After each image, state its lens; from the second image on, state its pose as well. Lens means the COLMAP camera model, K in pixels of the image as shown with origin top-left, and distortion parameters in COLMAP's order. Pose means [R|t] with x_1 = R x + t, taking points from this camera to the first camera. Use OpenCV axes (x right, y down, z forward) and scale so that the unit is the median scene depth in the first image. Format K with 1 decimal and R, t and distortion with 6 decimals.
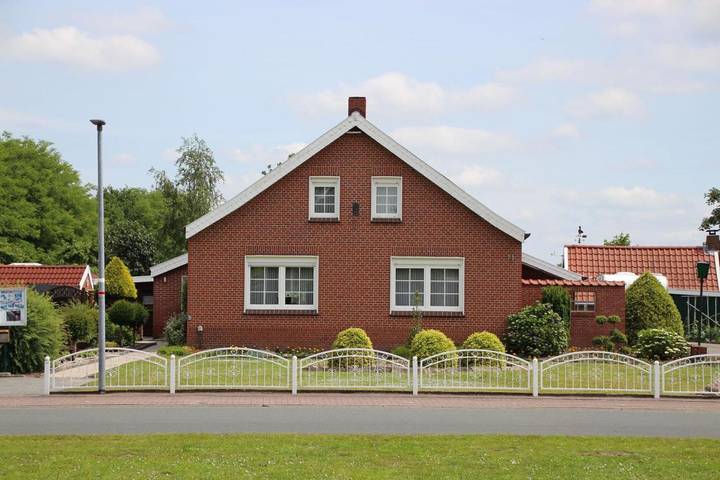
lens RADIAL K [[1427.4, 0, 359.5], [0, 1427.4, 261.2], [0, 0, 1]] dist [0.235524, 0.249874]
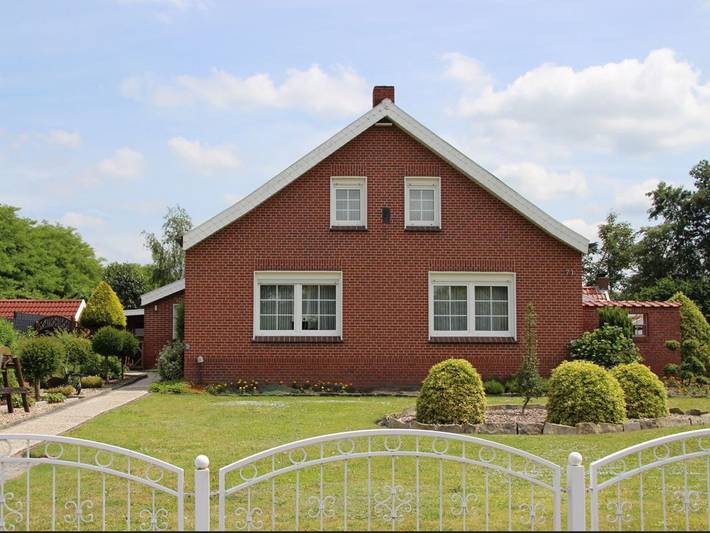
lens RADIAL K [[922.3, 0, 316.2], [0, 922.3, 266.7], [0, 0, 1]] dist [-0.032491, -0.025386]
pose [[0.999145, -0.003934, 0.041160, -0.065686], [0.005951, 0.998782, -0.048987, 0.019779], [-0.040917, 0.049190, 0.997951, 0.461559]]
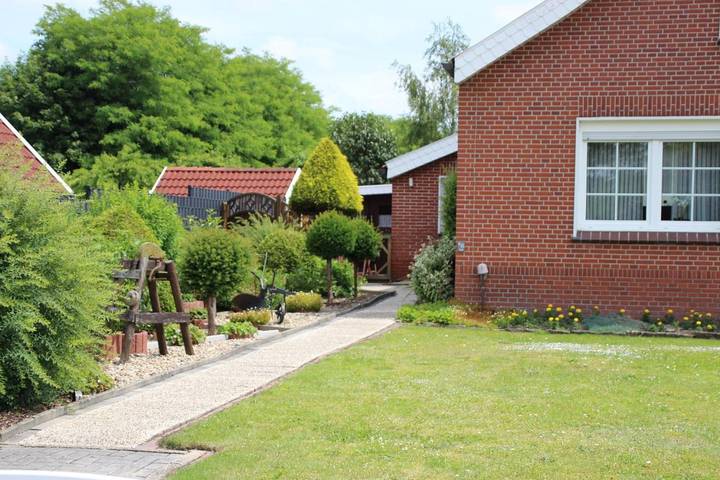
lens RADIAL K [[1427.4, 0, 359.5], [0, 1427.4, 261.2], [0, 0, 1]] dist [0.235524, 0.249874]
pose [[0.985600, 0.010996, -0.168735, -0.069666], [-0.002793, 0.998806, 0.048773, 0.020485], [0.169070, -0.047600, 0.984454, 0.508356]]
